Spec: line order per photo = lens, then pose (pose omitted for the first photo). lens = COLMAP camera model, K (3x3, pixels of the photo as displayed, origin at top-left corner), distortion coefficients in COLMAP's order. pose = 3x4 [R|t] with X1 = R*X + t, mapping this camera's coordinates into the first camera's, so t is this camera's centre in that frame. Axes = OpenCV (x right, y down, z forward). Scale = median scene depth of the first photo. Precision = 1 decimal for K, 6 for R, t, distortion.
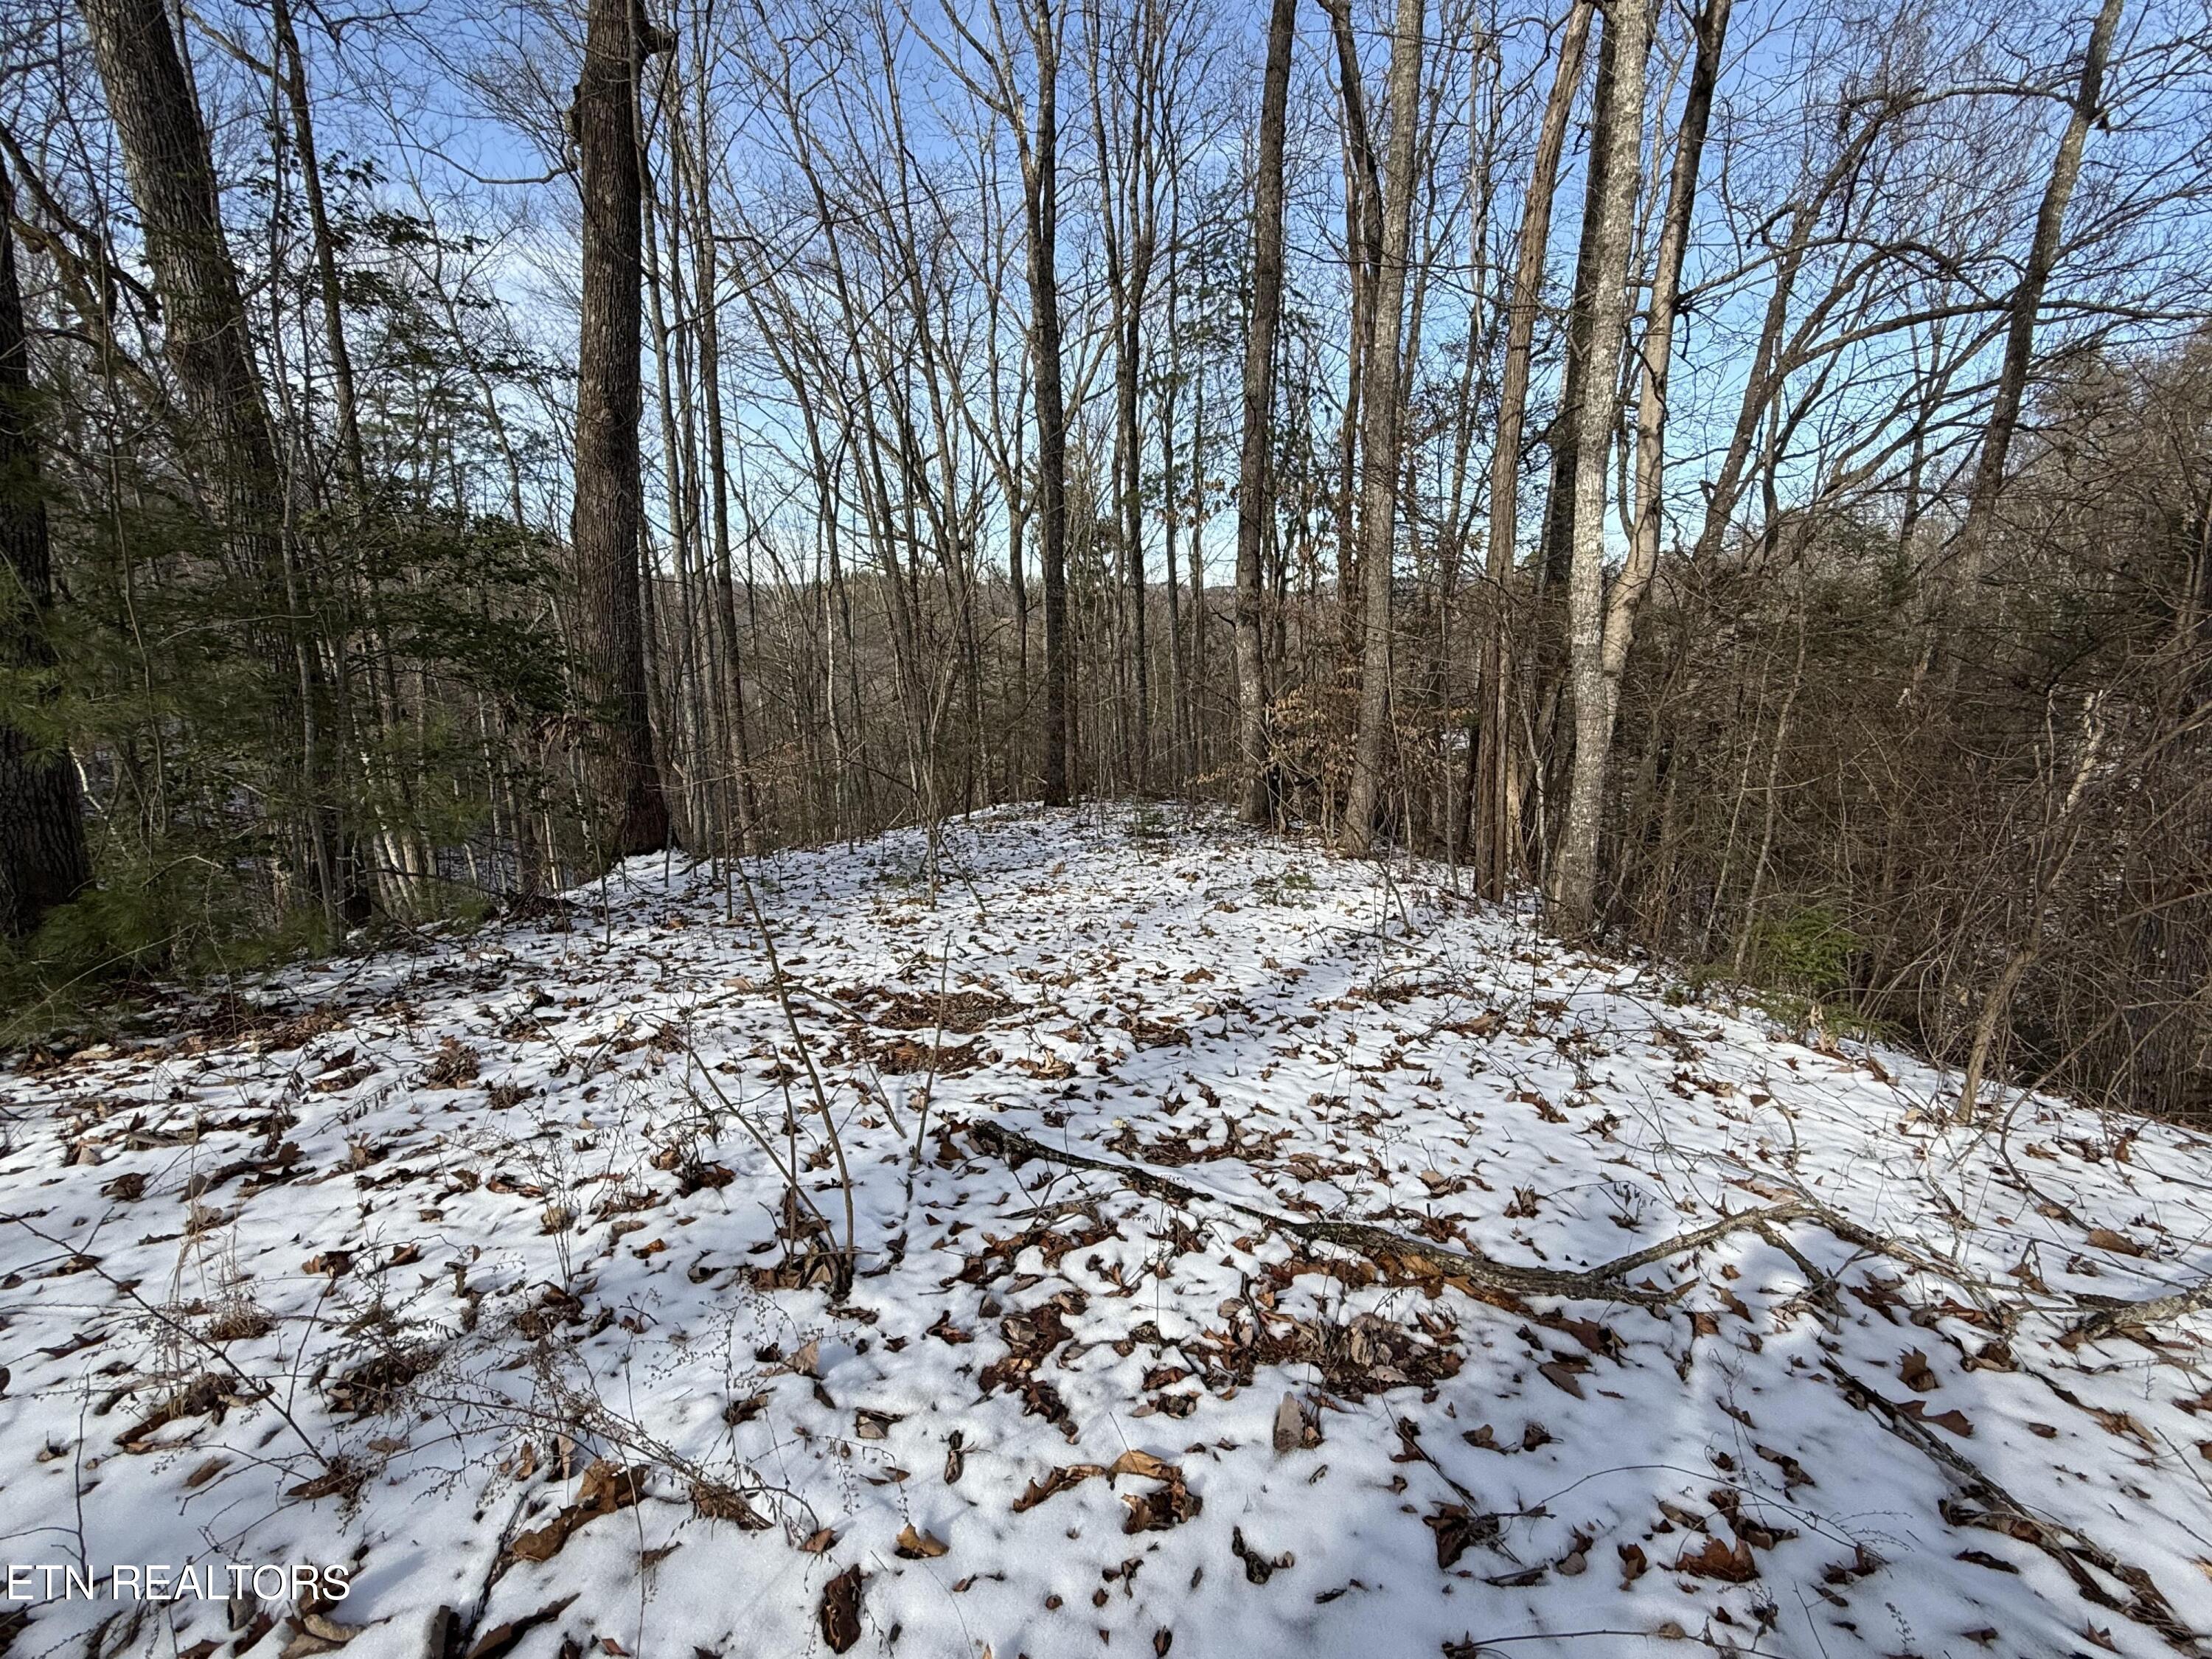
lens RADIAL K [[1008.3, 0, 1105.7], [0, 1008.3, 837.2], [0, 0, 1]] dist [-0.001793, -0.000069]
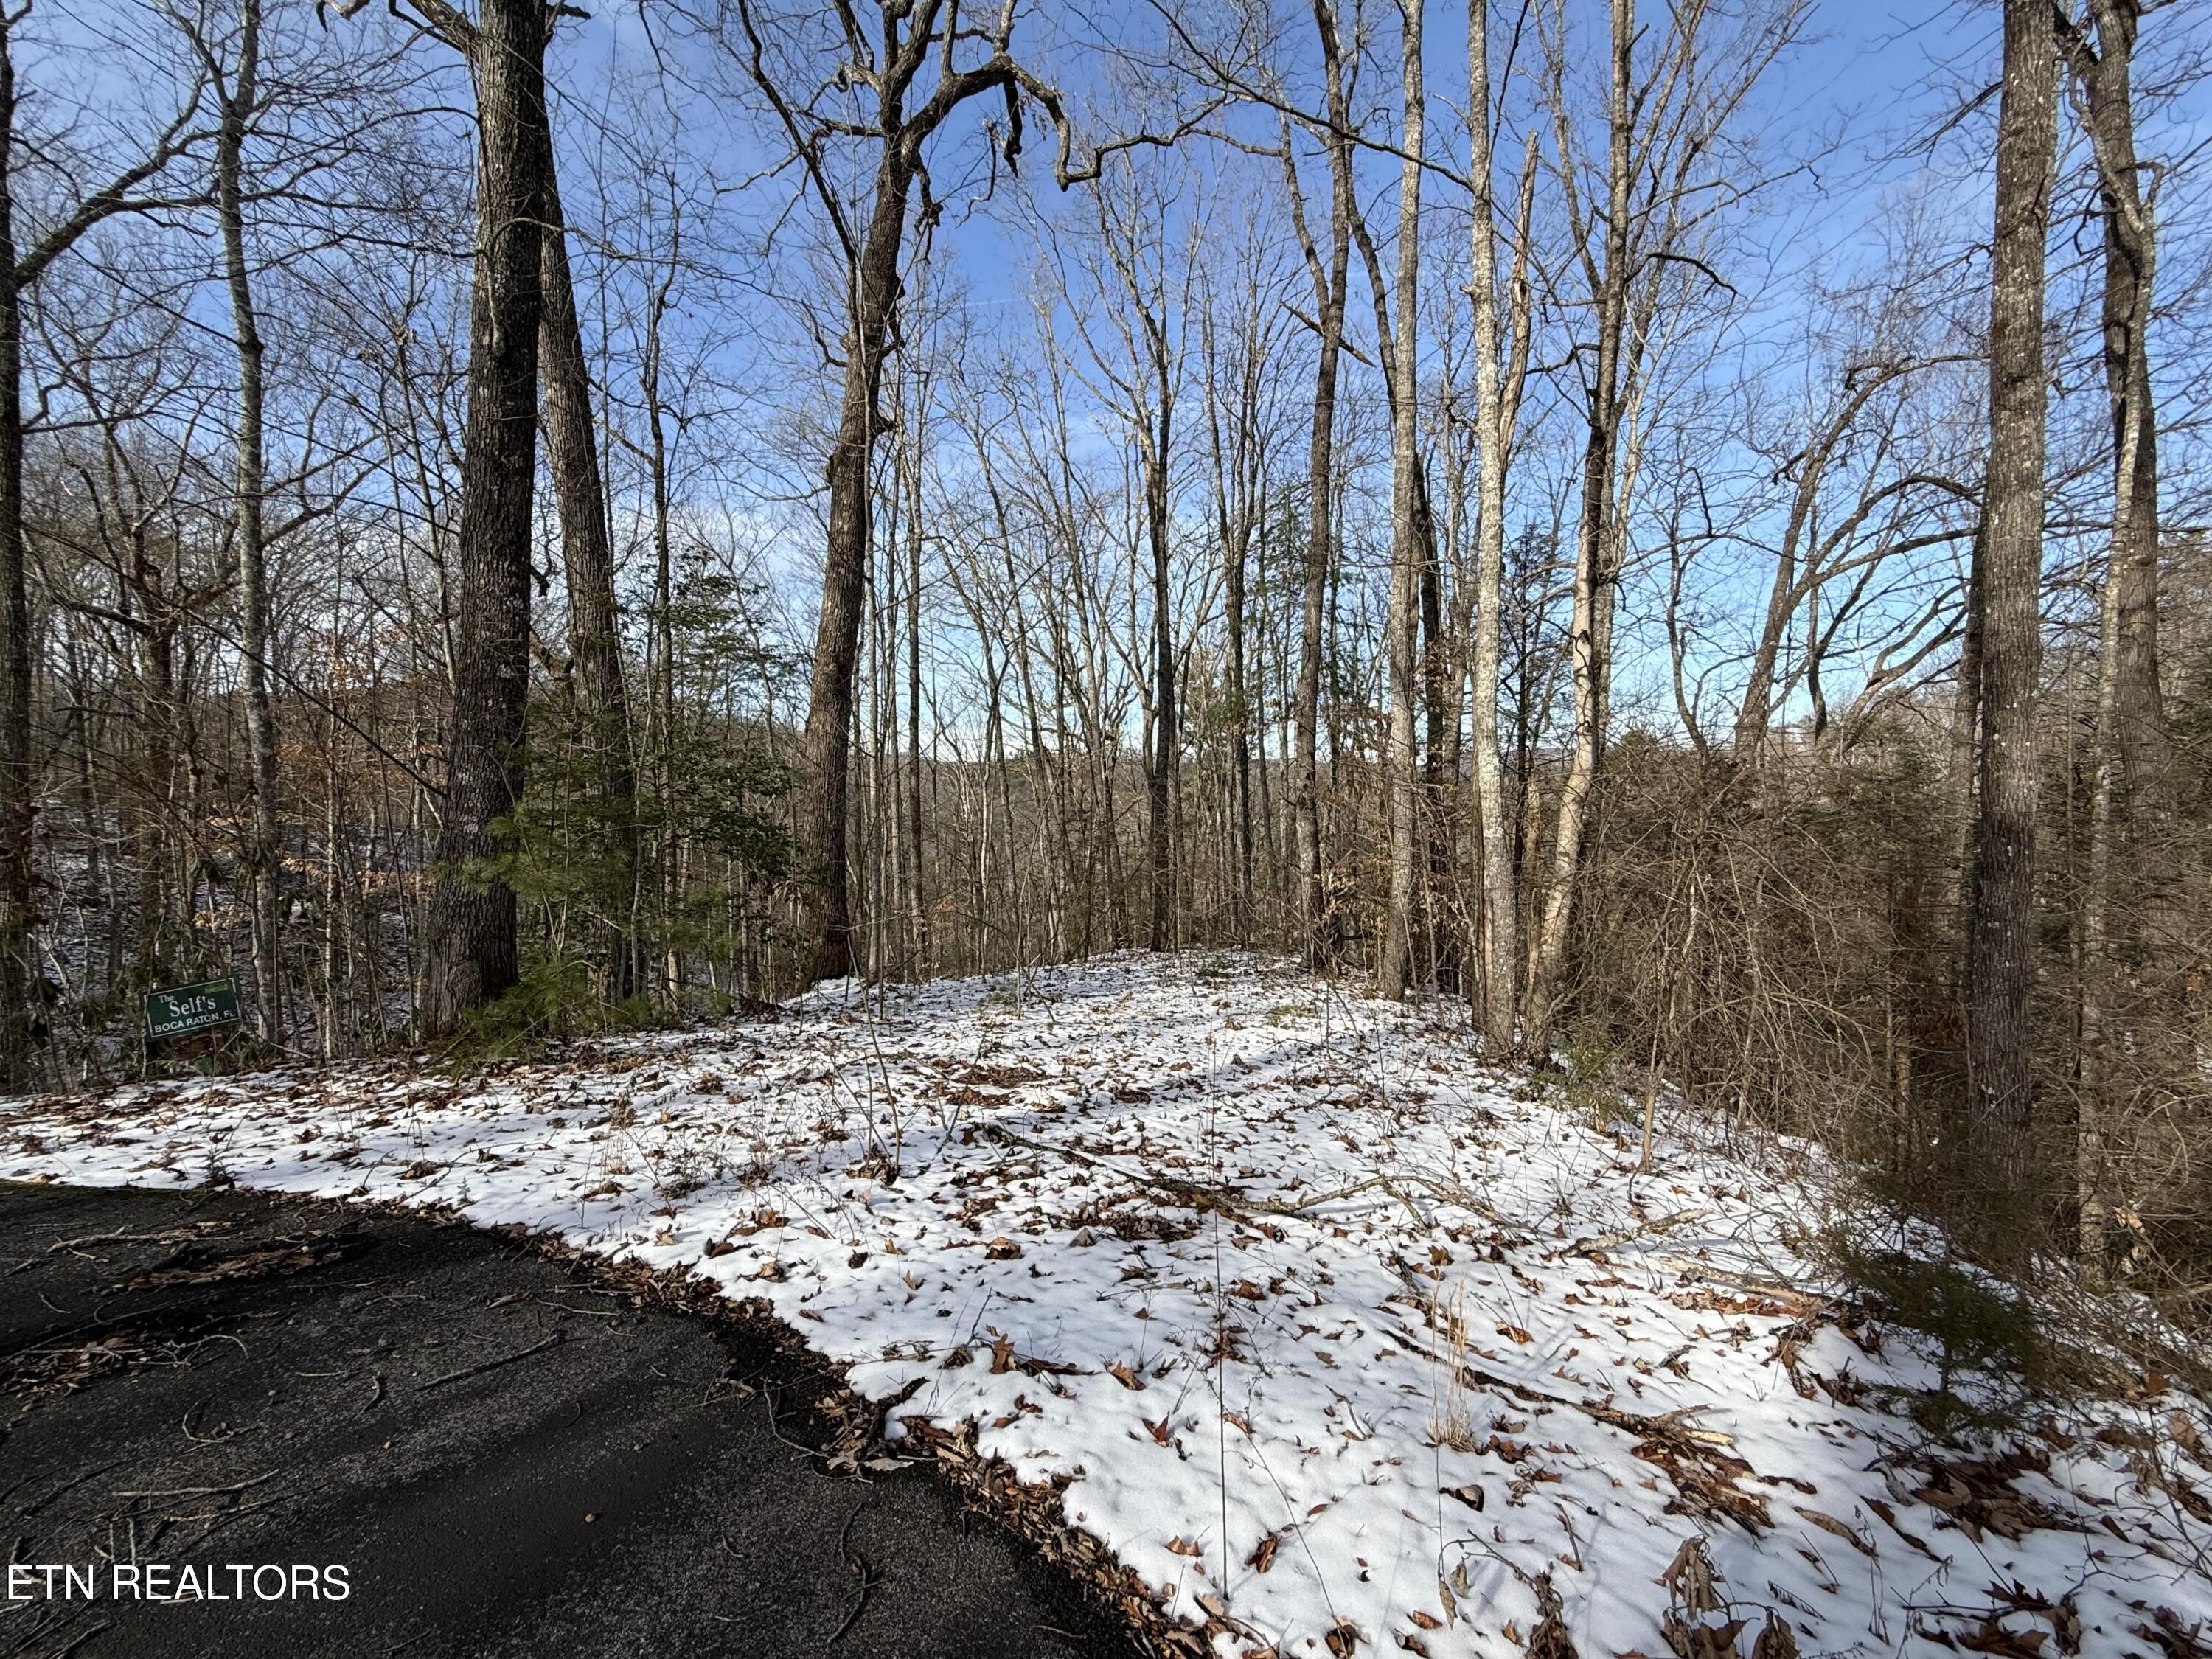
lens RADIAL K [[901.0, 0, 1109.5], [0, 901.0, 834.7], [0, 0, 1]] dist [0.001245, -0.000027]
pose [[0.988942, 0.005471, -0.148204, 0.194574], [-0.029414, 0.986702, -0.159855, 0.020904], [0.145358, 0.162446, 0.975952, -0.358823]]
